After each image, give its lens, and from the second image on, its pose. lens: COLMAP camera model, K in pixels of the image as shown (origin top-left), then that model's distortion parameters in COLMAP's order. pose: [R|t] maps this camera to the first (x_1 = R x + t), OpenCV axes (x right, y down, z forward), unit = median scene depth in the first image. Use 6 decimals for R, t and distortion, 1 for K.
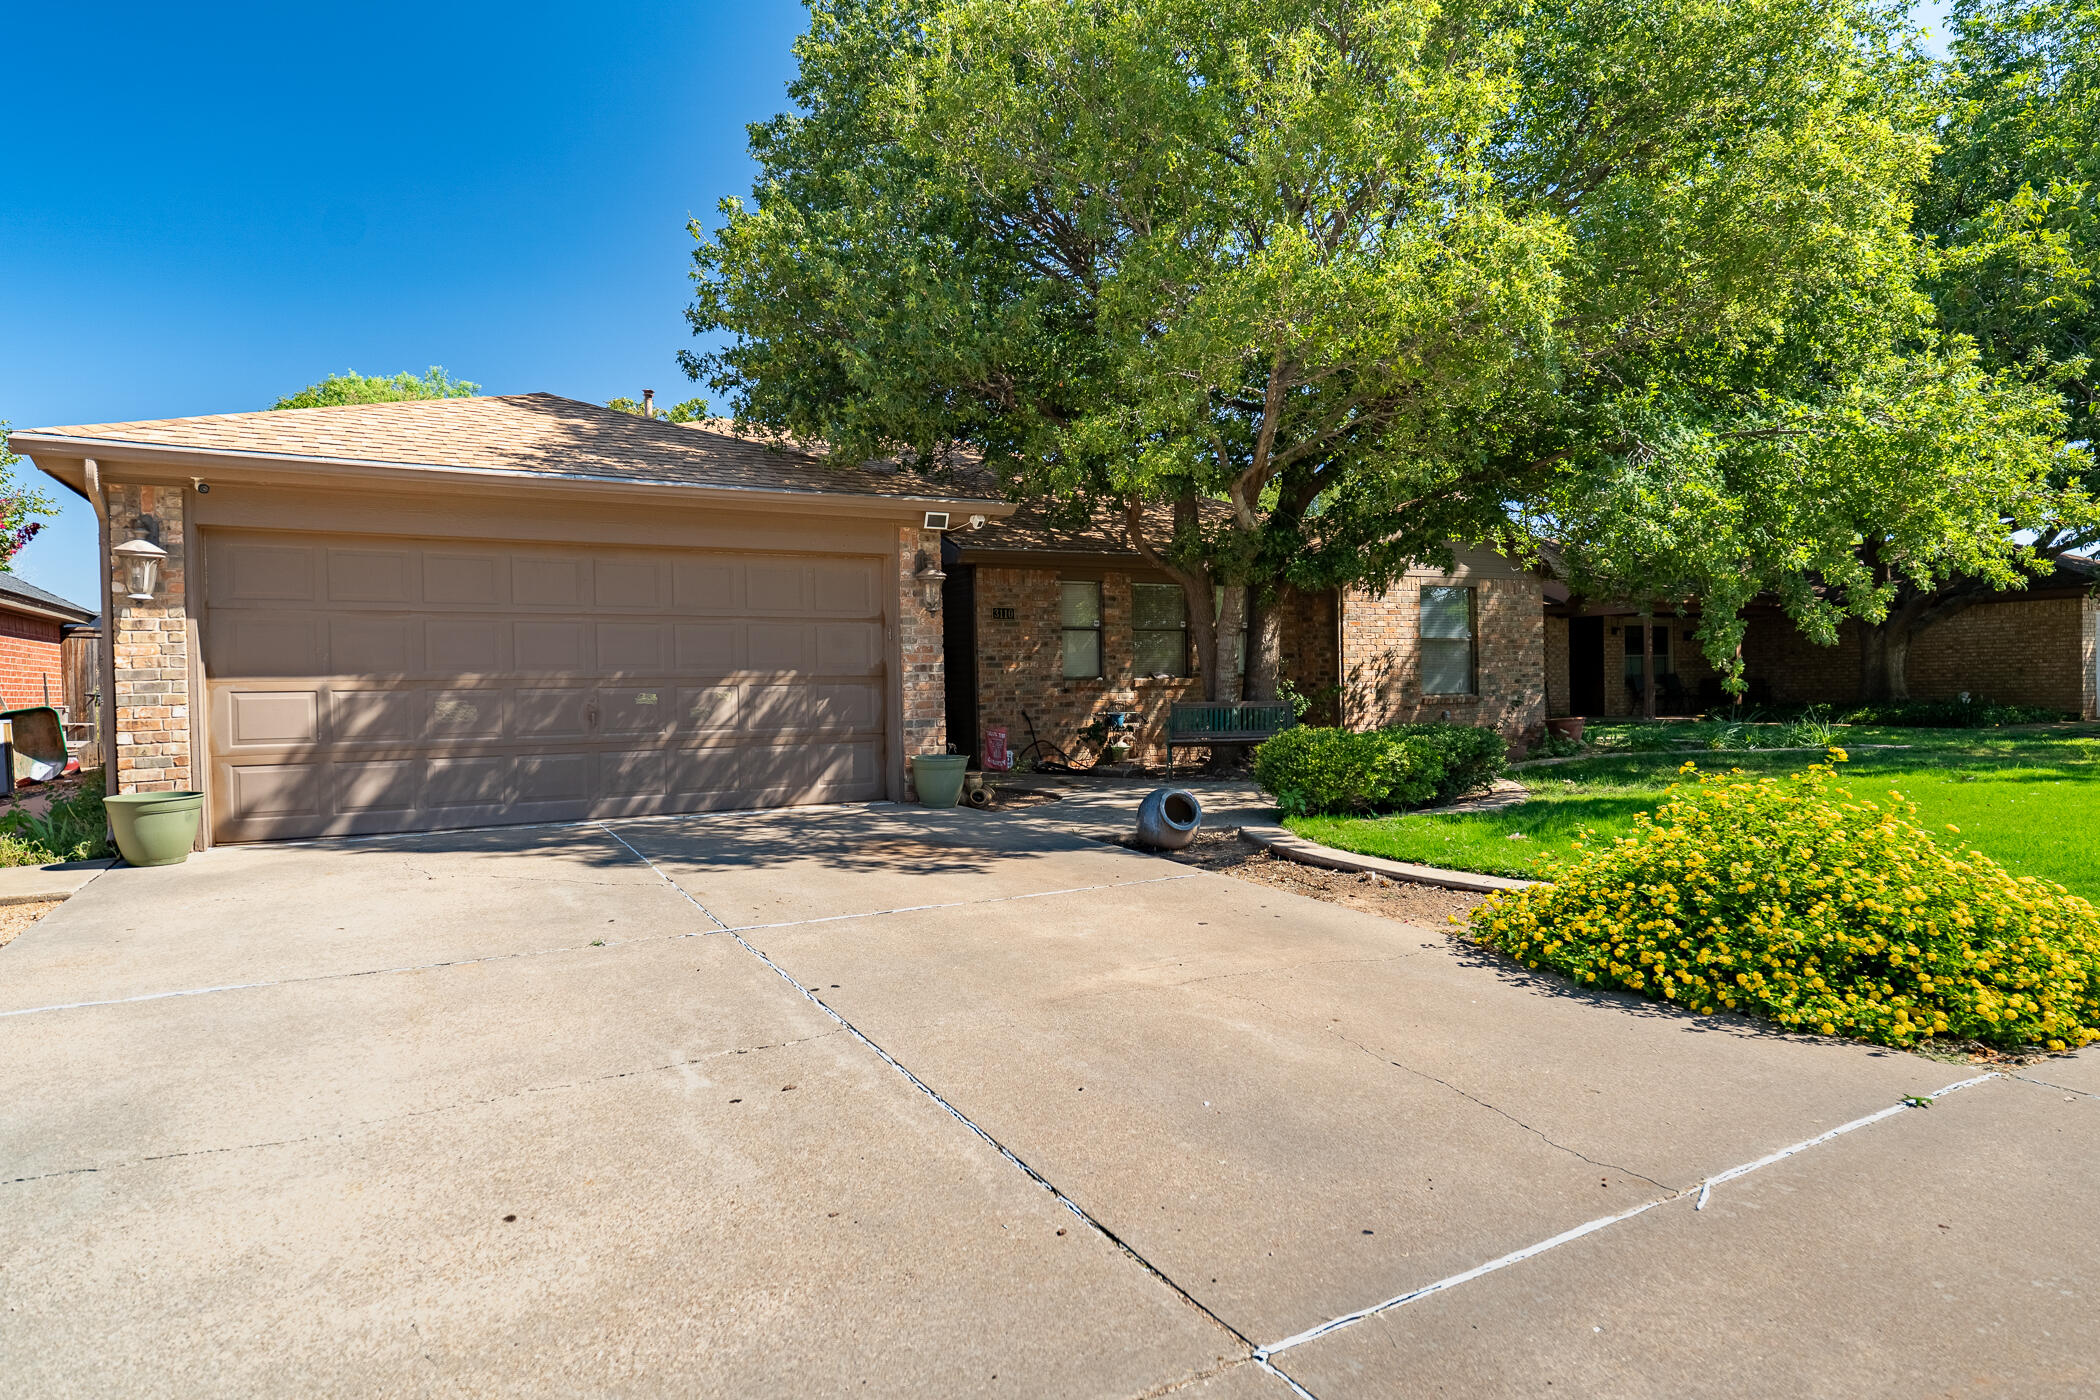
lens RADIAL K [[1170.4, 0, 1050.0], [0, 1170.4, 700.0], [0, 0, 1]] dist [-0.002414, 0.000018]
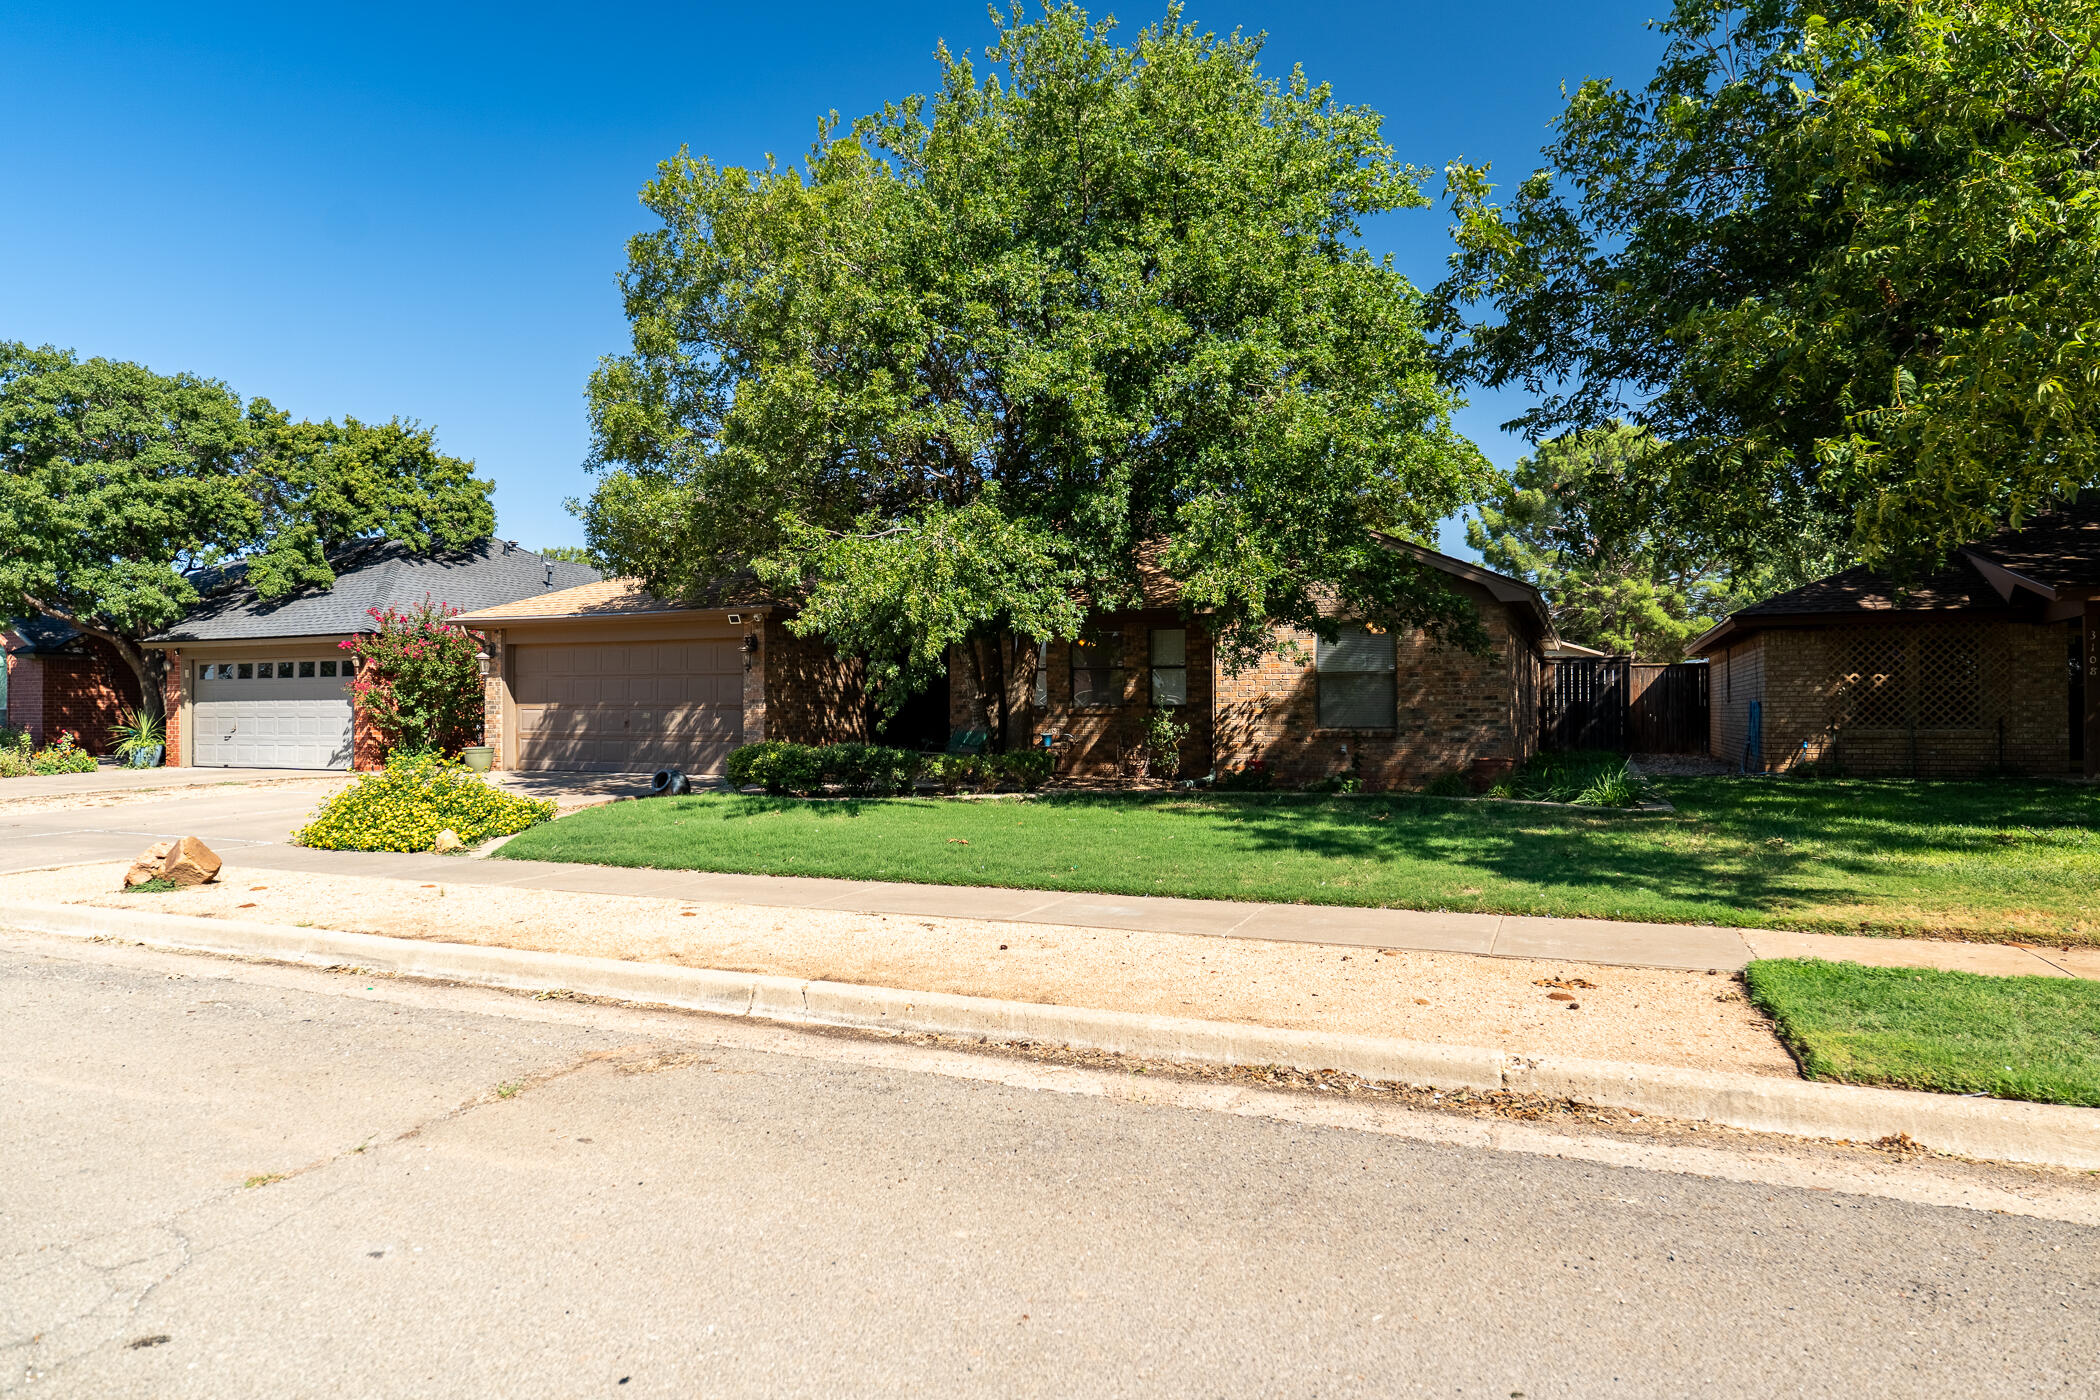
lens RADIAL K [[1236.4, 0, 1050.0], [0, 1236.4, 700.0], [0, 0, 1]] dist [-0.003790, -0.001694]
pose [[0.595013, 0.009071, -0.803665, 1.665340], [-0.019824, 0.999798, -0.003392, -0.032319], [0.803471, 0.017950, 0.595073, 0.264190]]
